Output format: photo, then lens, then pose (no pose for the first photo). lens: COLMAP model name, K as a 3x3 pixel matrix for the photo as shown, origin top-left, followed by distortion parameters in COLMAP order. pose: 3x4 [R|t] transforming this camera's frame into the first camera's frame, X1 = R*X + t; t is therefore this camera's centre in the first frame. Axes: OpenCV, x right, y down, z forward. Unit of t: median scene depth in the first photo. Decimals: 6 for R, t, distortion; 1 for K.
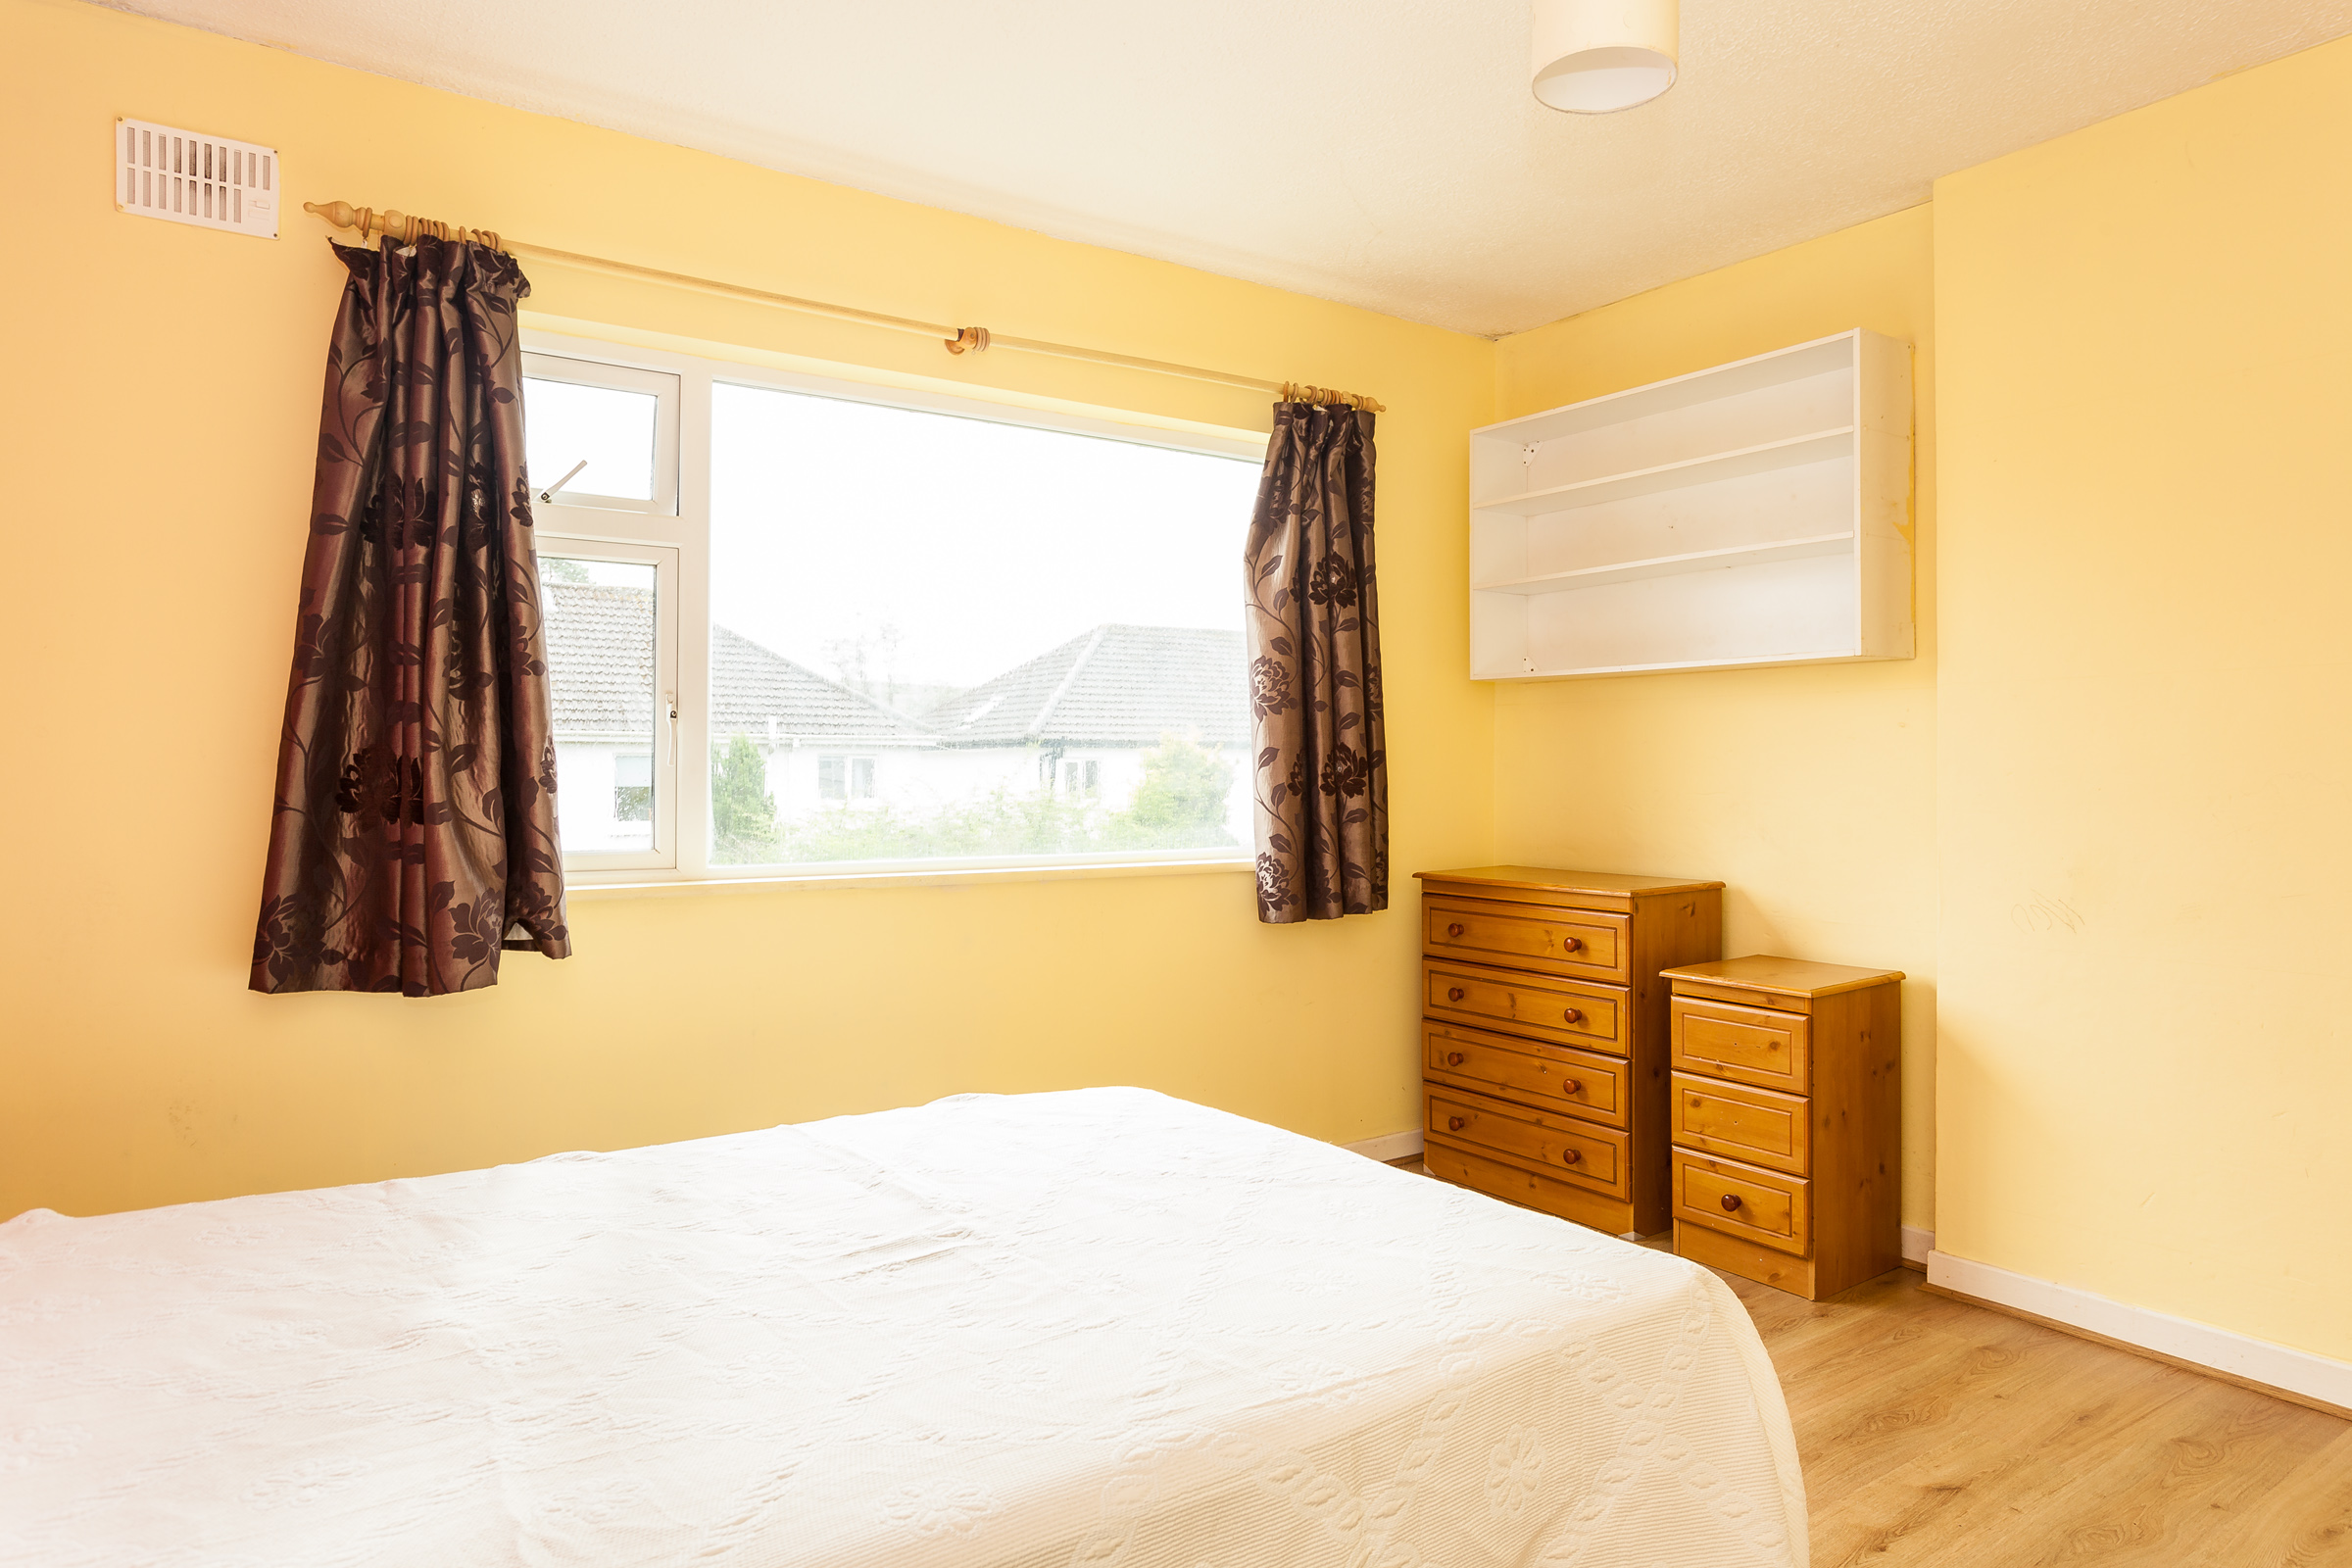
lens RADIAL K [[1437.9, 0, 1176.0], [0, 1437.9, 784.0], [0, 0, 1]] dist [0.000578, -0.000135]
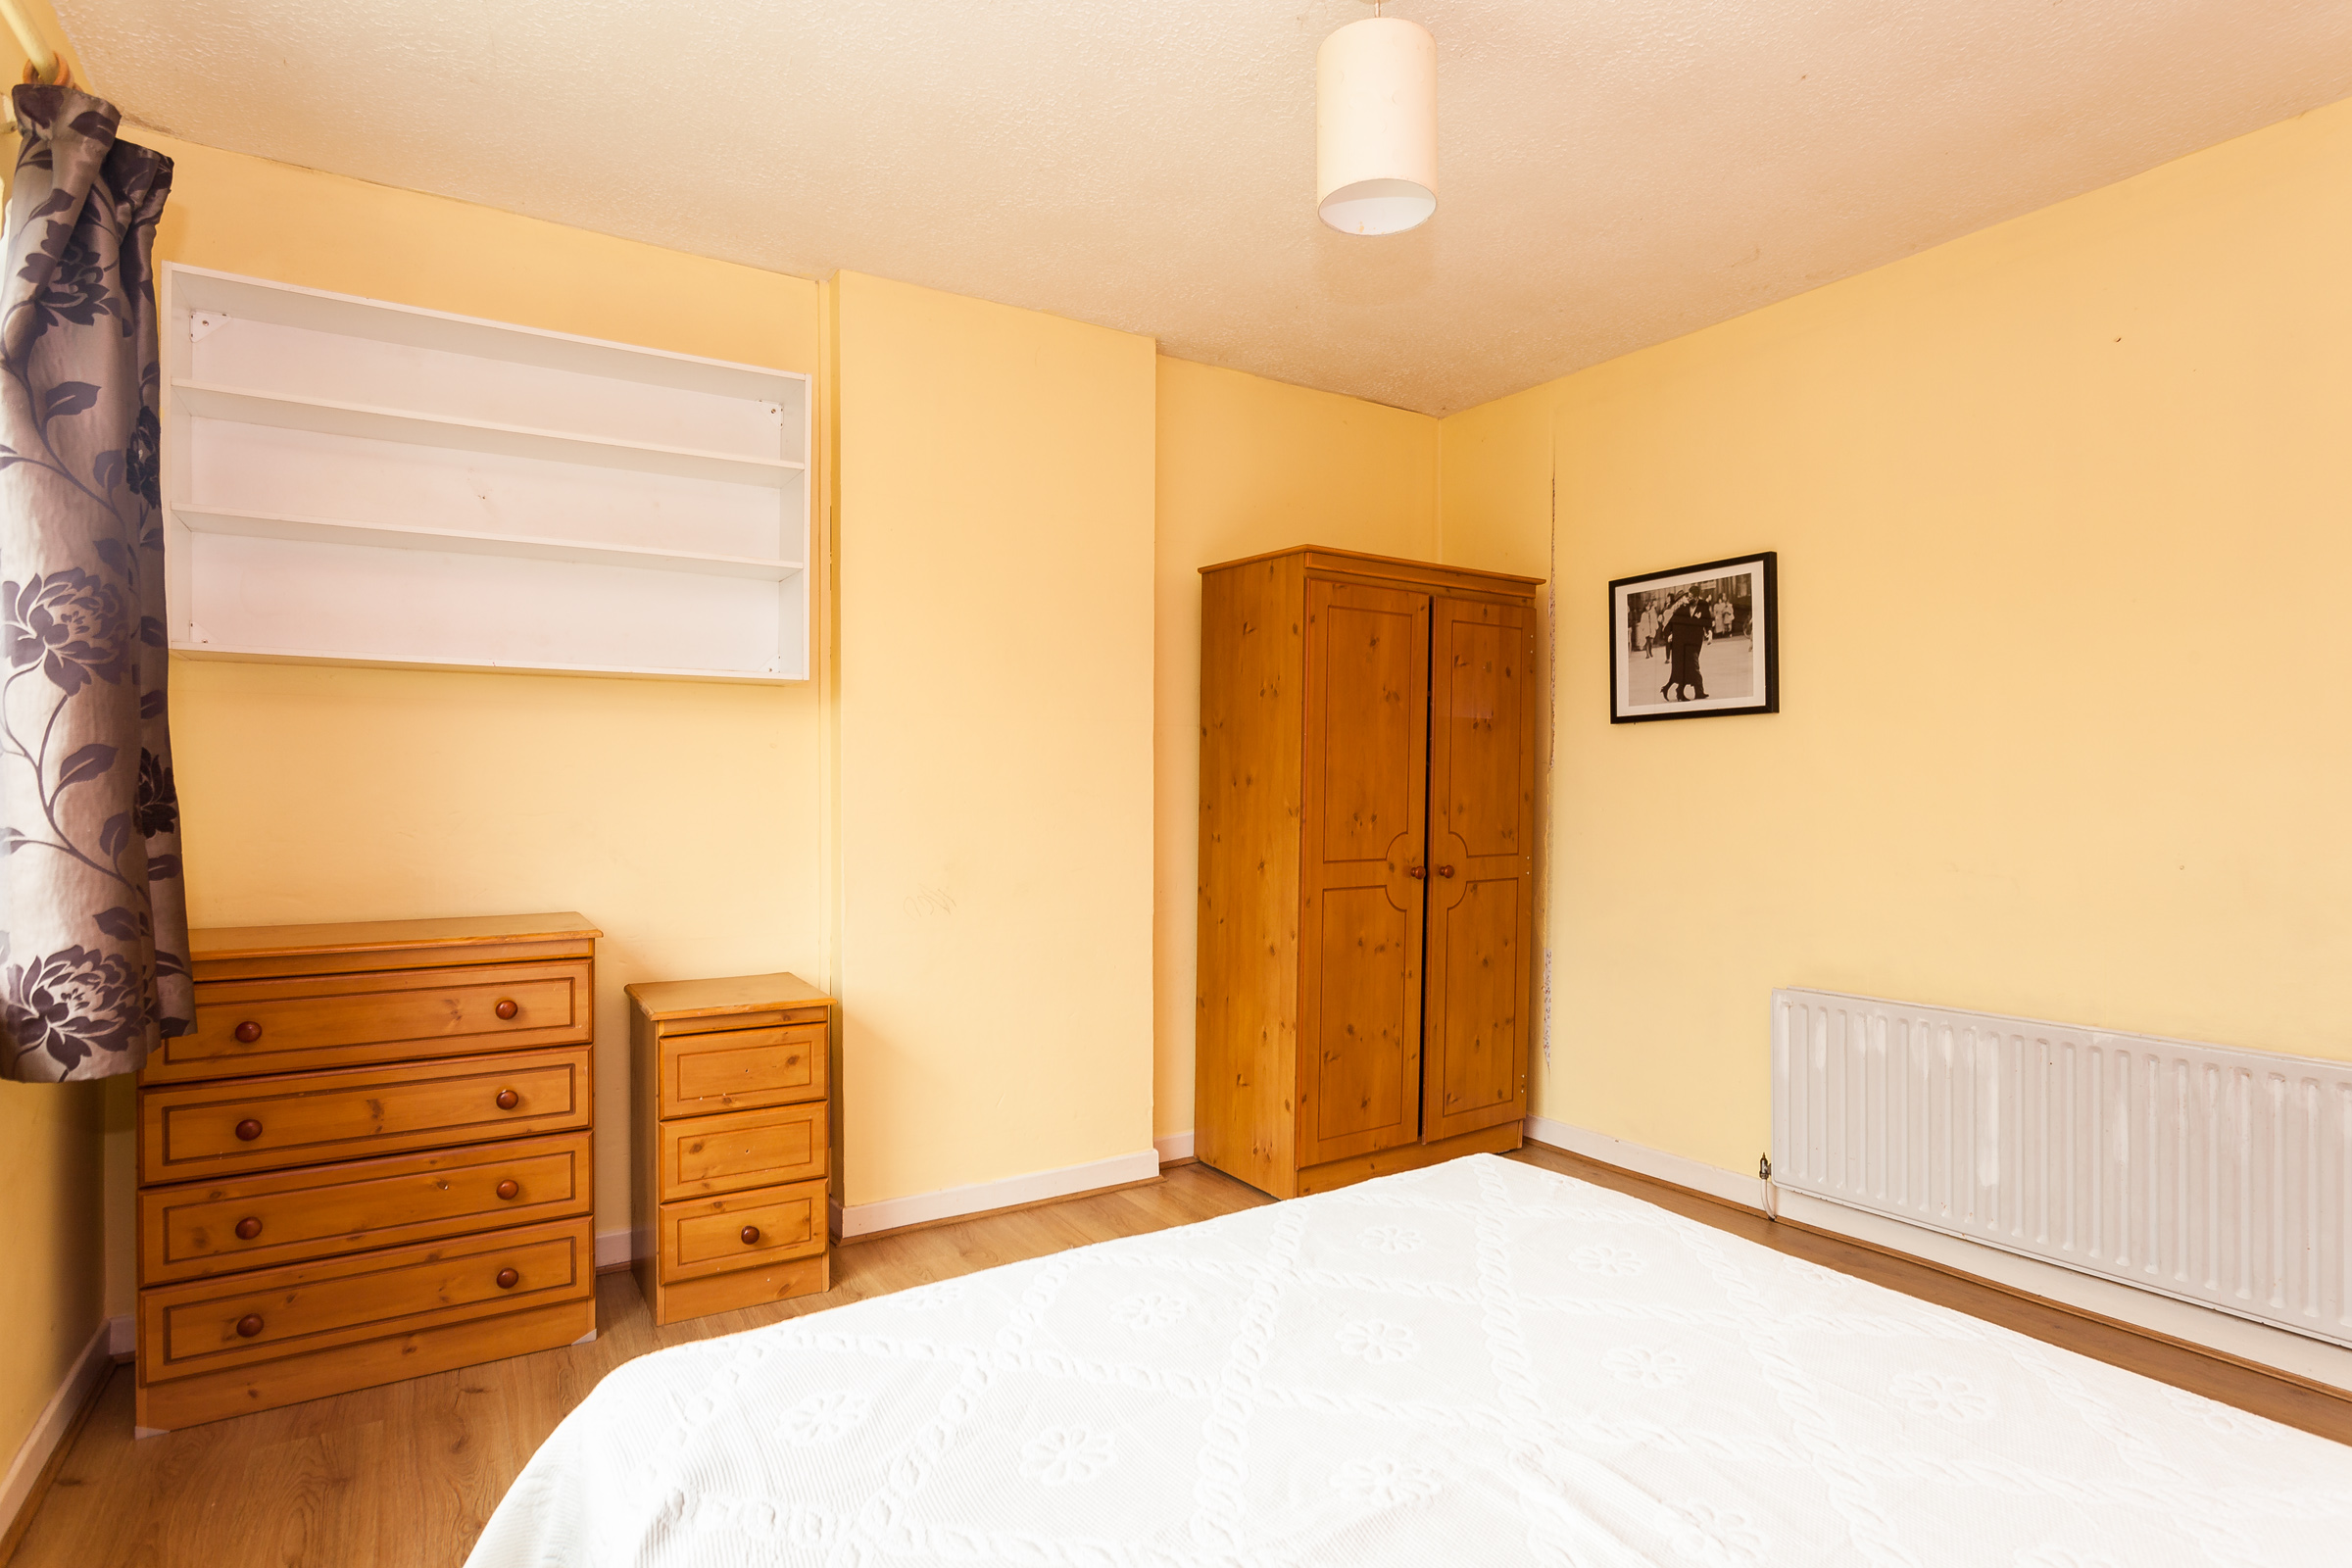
lens RADIAL K [[1221.5, 0, 1176.0], [0, 1221.5, 784.0], [0, 0, 1]] dist [-0.022014, -0.000071]
pose [[0.023152, 0.001347, 0.999731, -0.368258], [0.005234, 0.999985, -0.001468, -0.008258], [-0.999718, 0.005266, 0.023145, 0.602013]]
